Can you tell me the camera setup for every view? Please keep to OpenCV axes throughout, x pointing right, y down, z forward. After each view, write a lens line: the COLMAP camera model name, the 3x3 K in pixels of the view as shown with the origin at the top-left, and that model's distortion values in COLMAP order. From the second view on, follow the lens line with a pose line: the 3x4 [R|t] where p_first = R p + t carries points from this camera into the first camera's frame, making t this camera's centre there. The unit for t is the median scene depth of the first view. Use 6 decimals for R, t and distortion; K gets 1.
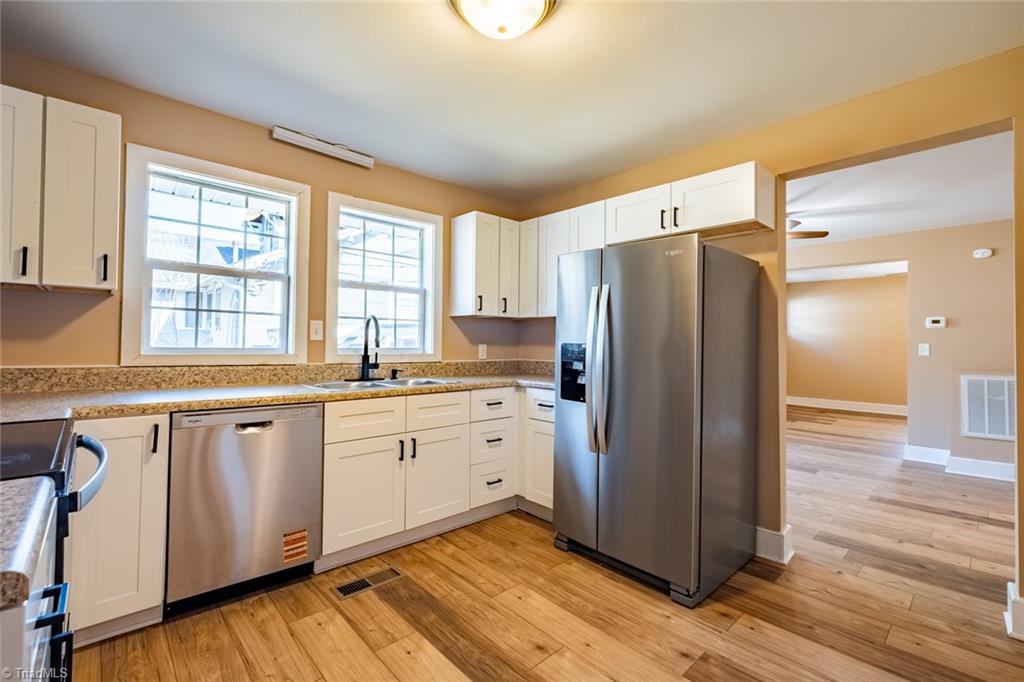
lens RADIAL K [[450.6, 0, 510.9], [0, 450.6, 334.3], [0, 0, 1]] dist [-0.004894, -0.000454]
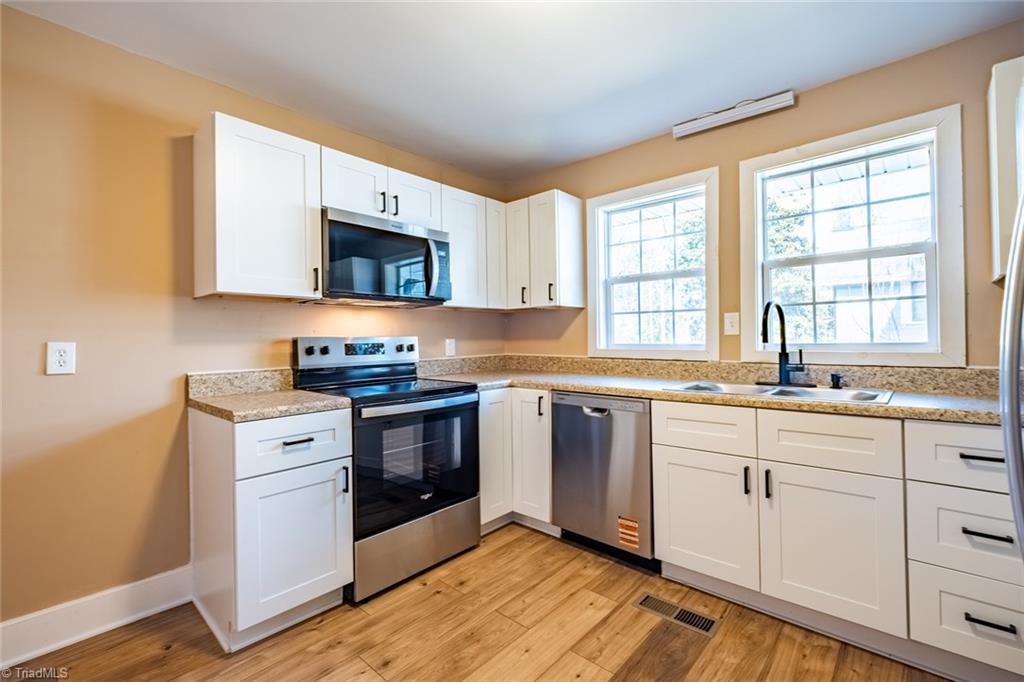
lens RADIAL K [[450.6, 0, 510.9], [0, 450.6, 334.3], [0, 0, 1]] dist [-0.004894, -0.000454]
pose [[0.088708, -0.024483, -0.995757, 0.479932], [0.032303, 0.999243, -0.021691, 0.019674], [0.995534, -0.030242, 0.089432, 0.560424]]
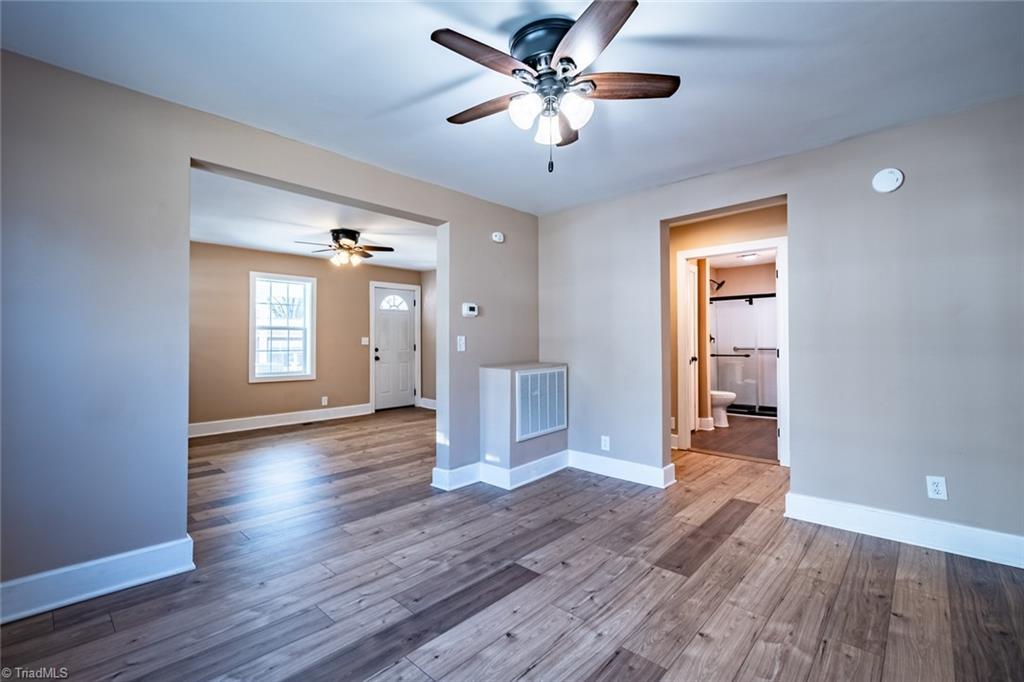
lens RADIAL K [[450.6, 0, 510.9], [0, 450.6, 334.3], [0, 0, 1]] dist [-0.004894, -0.000454]
pose [[-0.070927, 0.002485, 0.997478, 0.239617], [-0.013647, 0.999901, -0.003462, 0.038340], [-0.997388, -0.013858, -0.070886, 1.895541]]
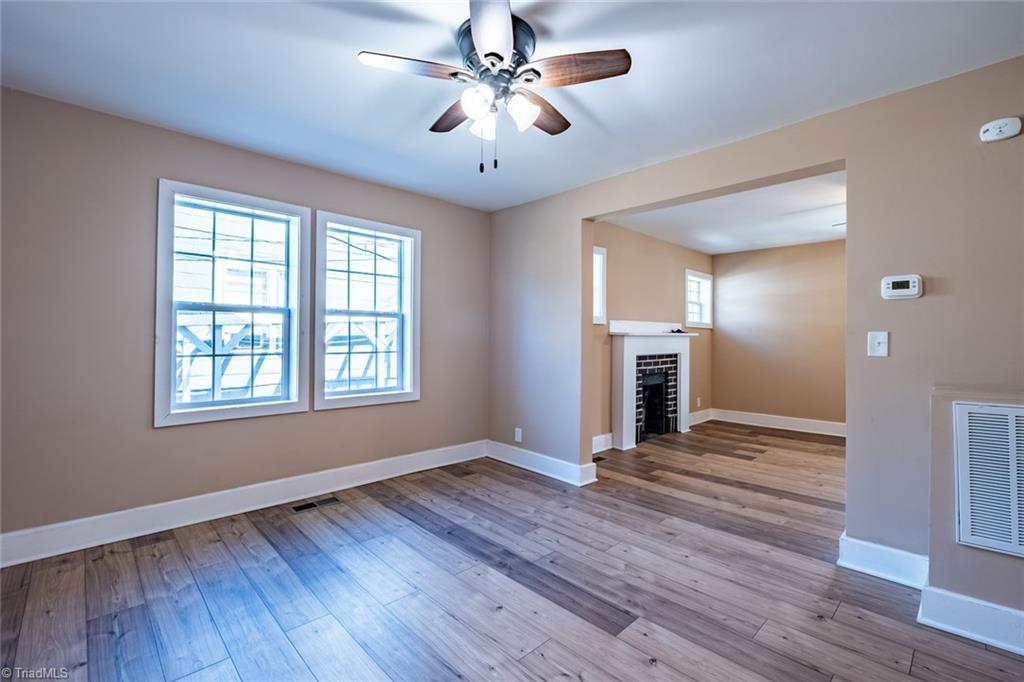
lens RADIAL K [[450.6, 0, 510.9], [0, 450.6, 334.3], [0, 0, 1]] dist [-0.004894, -0.000454]
pose [[0.999856, -0.006500, 0.015696, 1.007844], [0.006446, 0.999973, 0.003495, 0.038683], [-0.015718, -0.003393, 0.999871, 1.015037]]
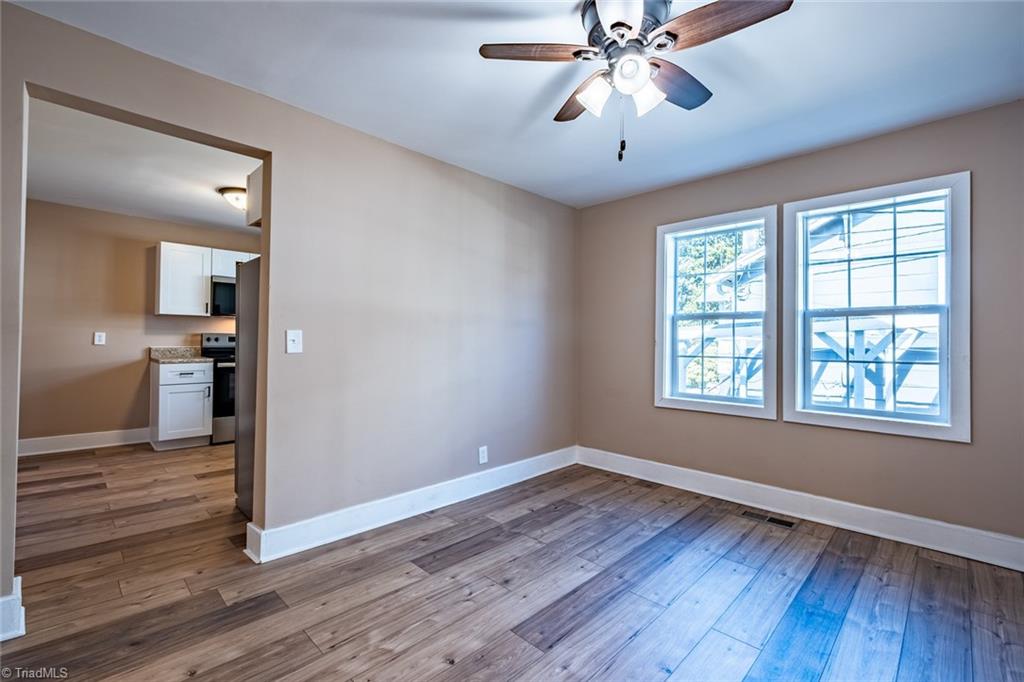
lens RADIAL K [[450.6, 0, 510.9], [0, 450.6, 334.3], [0, 0, 1]] dist [-0.004894, -0.000454]
pose [[0.037414, -0.025245, -0.998981, 1.669444], [0.004201, 0.999676, -0.025105, 0.056679], [0.999291, -0.003258, 0.037508, 1.580384]]
